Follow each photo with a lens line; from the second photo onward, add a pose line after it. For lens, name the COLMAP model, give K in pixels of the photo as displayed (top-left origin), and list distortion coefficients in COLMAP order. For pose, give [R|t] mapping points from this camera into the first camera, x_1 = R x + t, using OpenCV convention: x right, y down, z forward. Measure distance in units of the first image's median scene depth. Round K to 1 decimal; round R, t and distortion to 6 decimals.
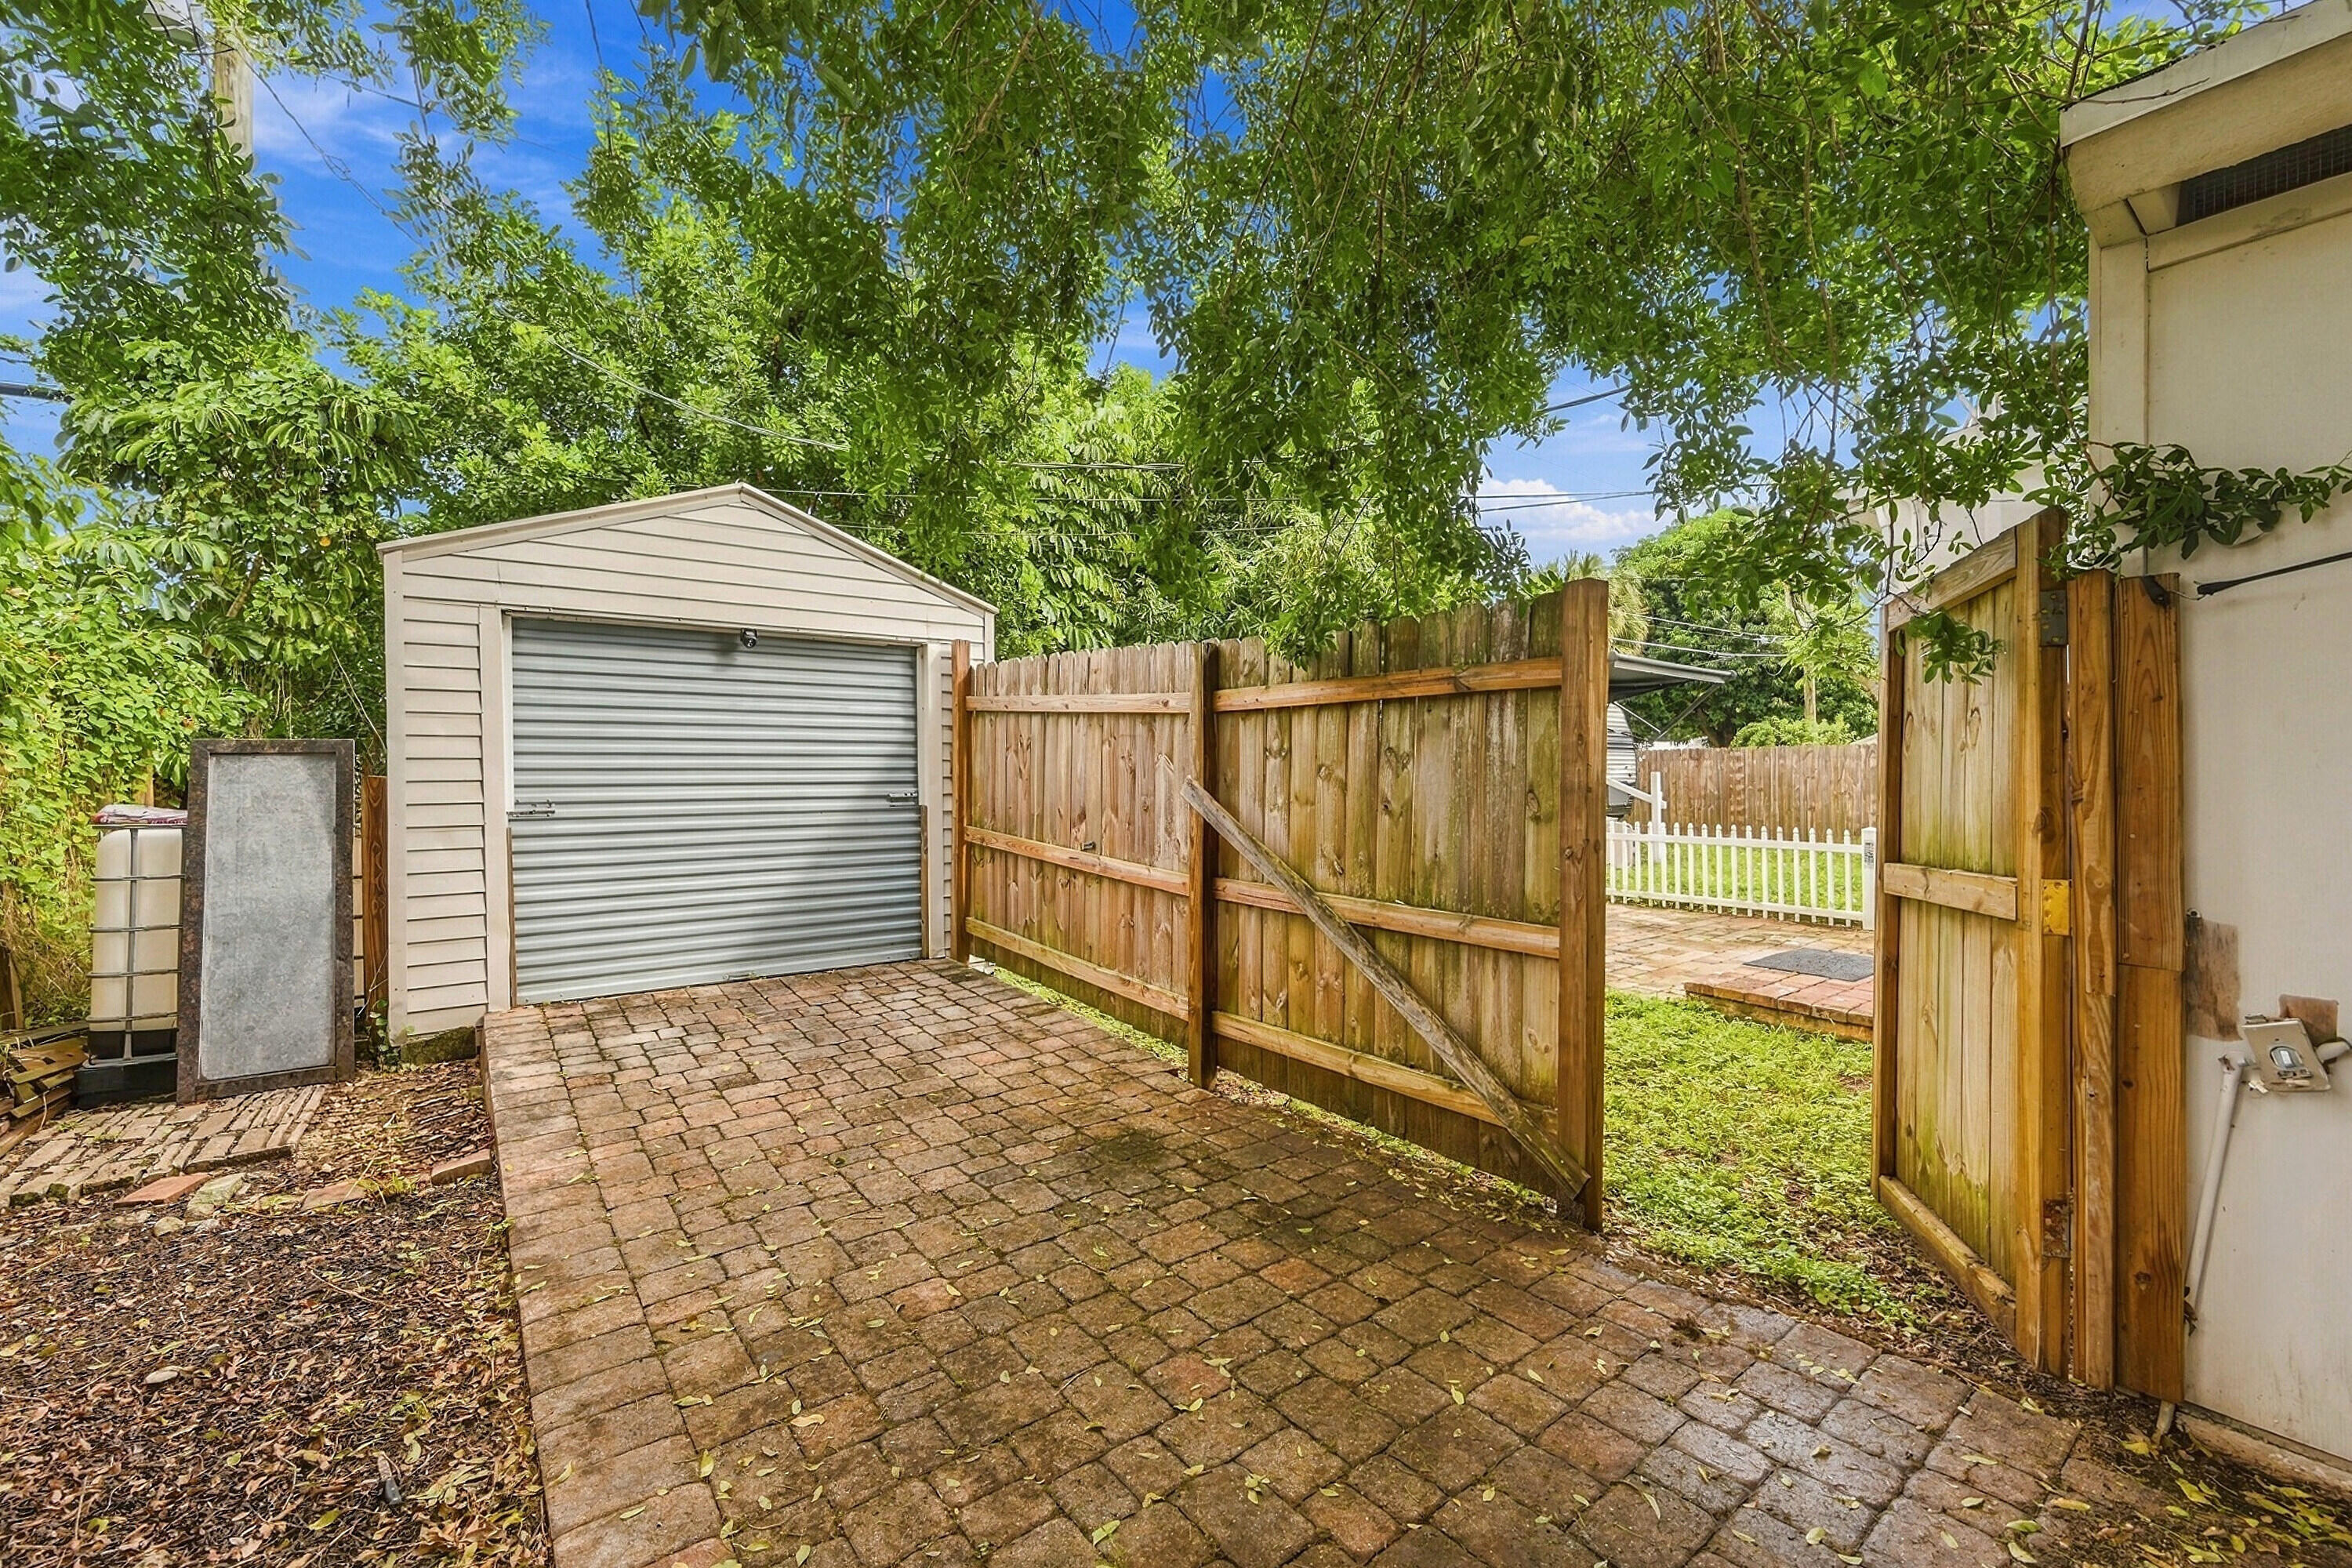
lens RADIAL K [[932.7, 0, 1176.0], [0, 932.7, 784.0], [0, 0, 1]] dist [0.061035, -0.000039]
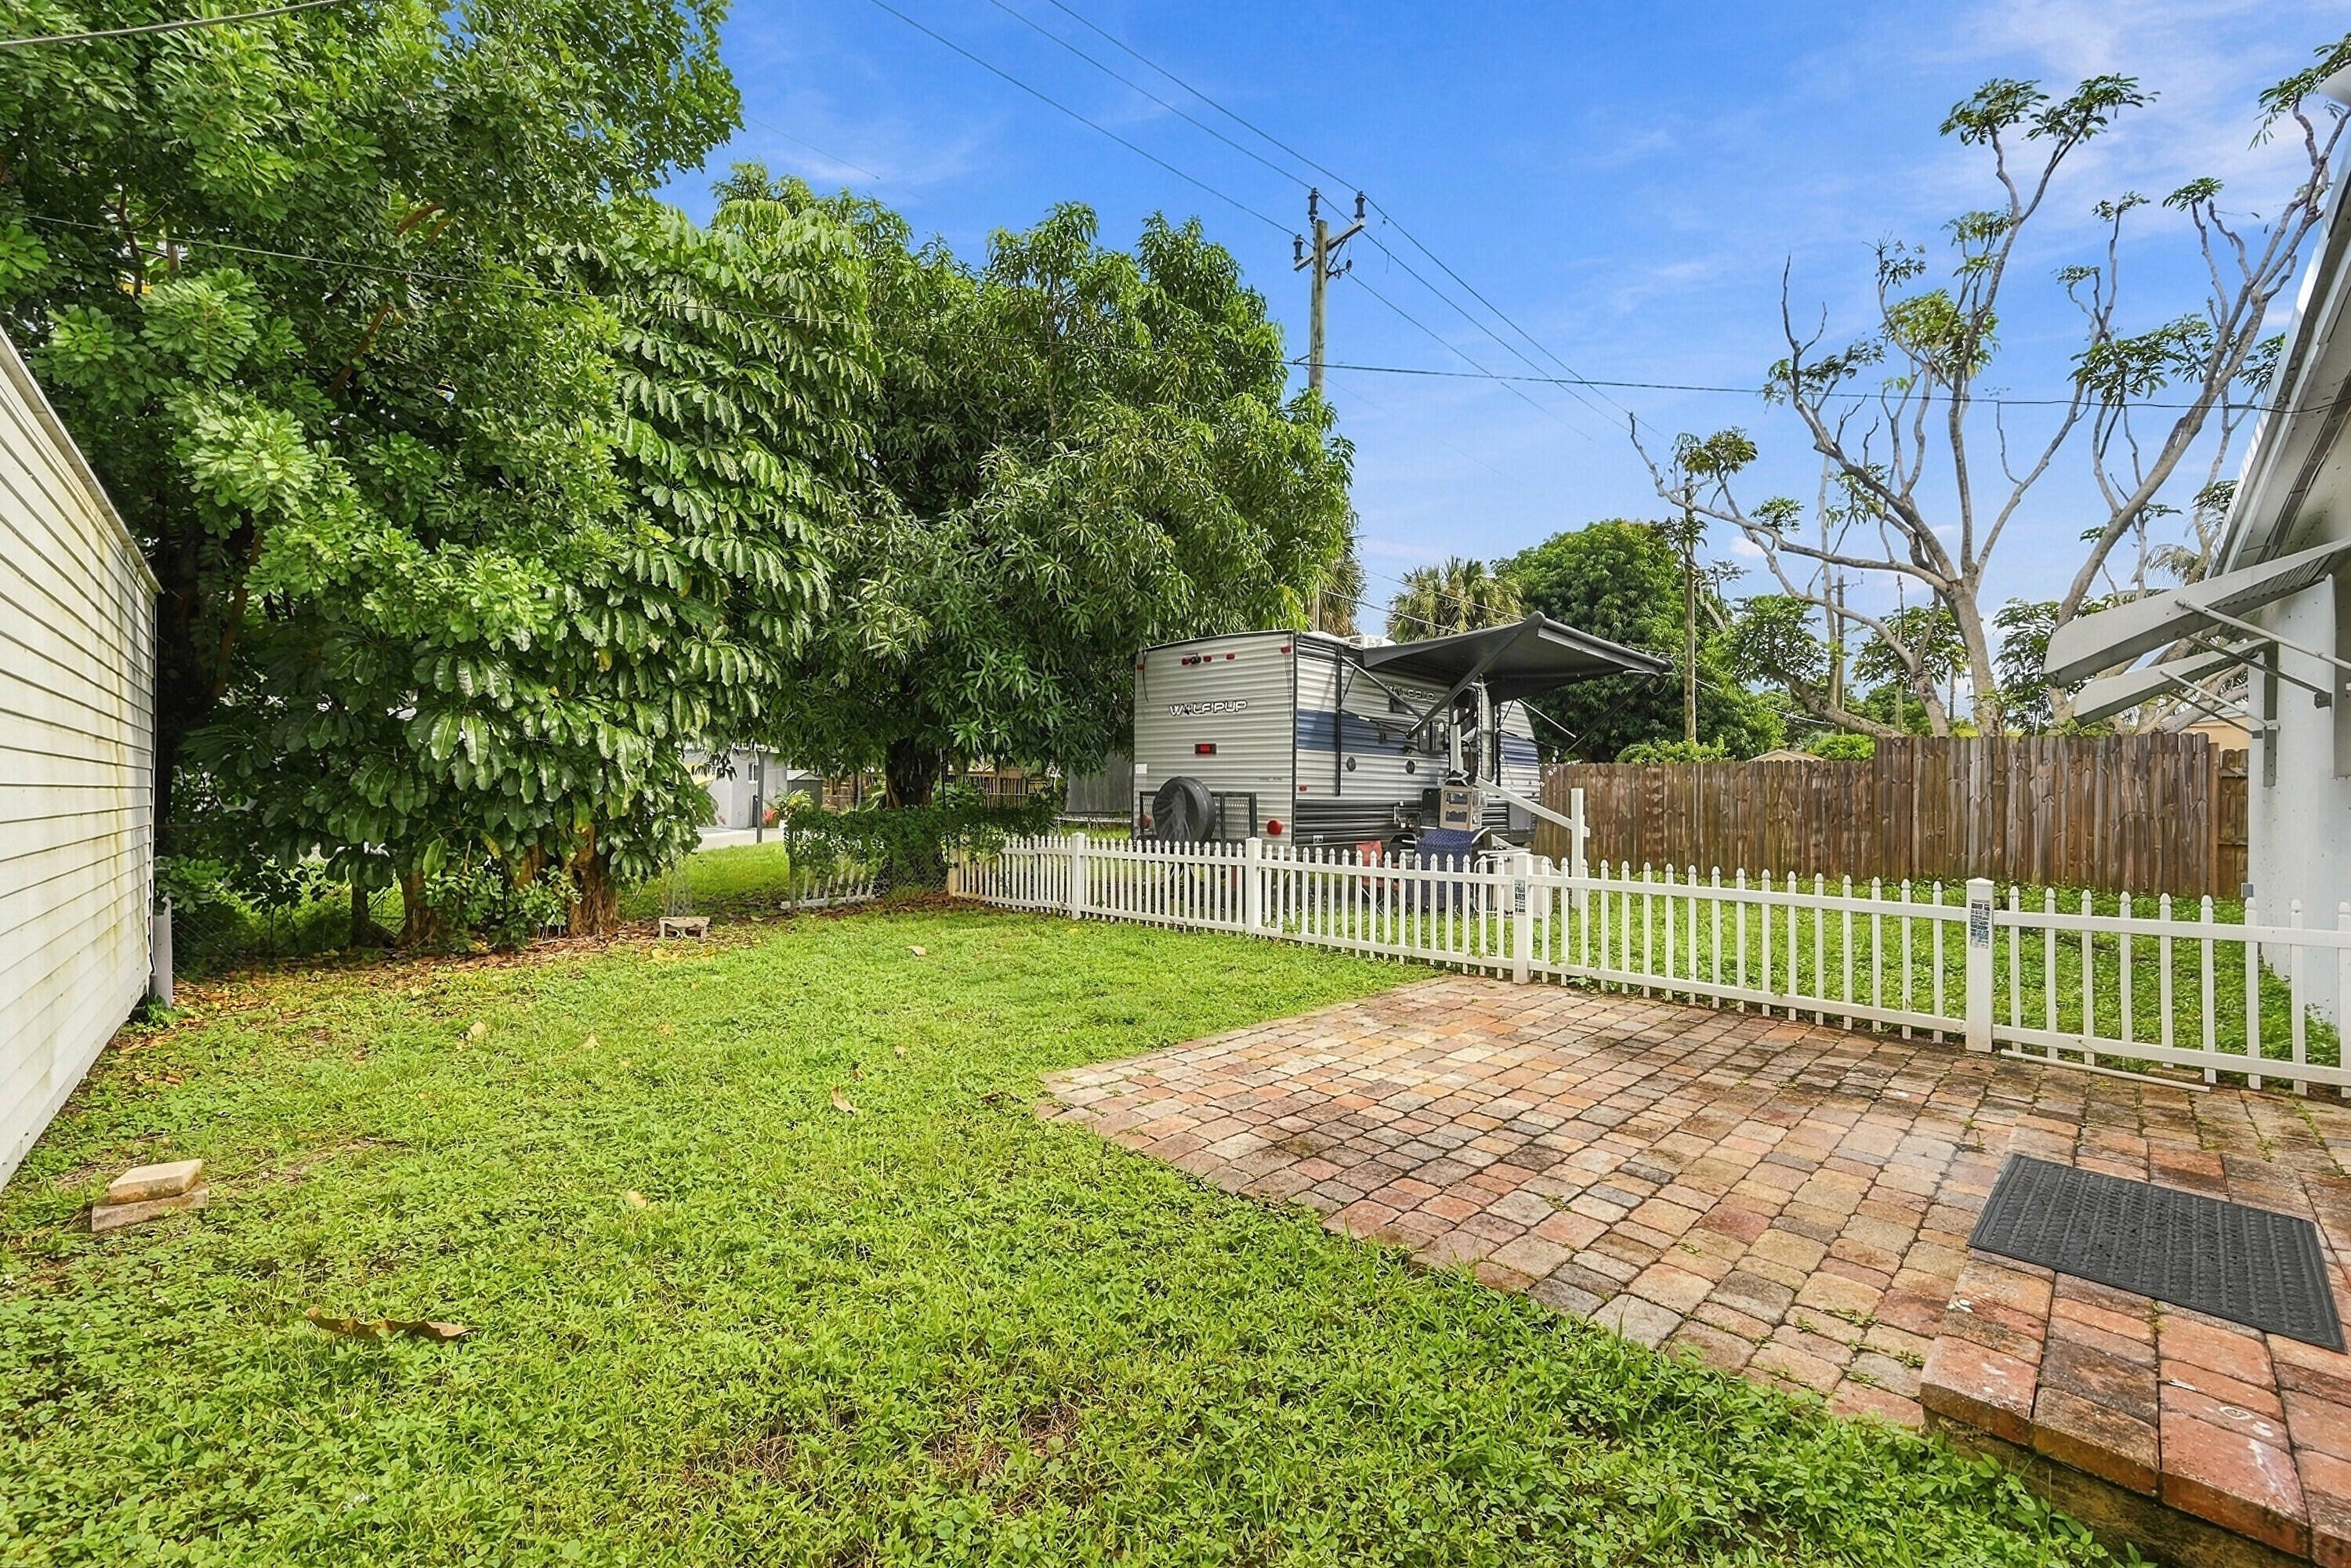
lens RADIAL K [[965.5, 0, 1175.5], [0, 965.5, 784.0], [0, 0, 1]] dist [-0.002140, -0.000152]
pose [[0.992055, 0.017713, 0.124548, 0.101709], [-0.015234, 0.999667, -0.020831, 0.005171], [-0.124875, 0.018768, 0.991995, 0.303223]]
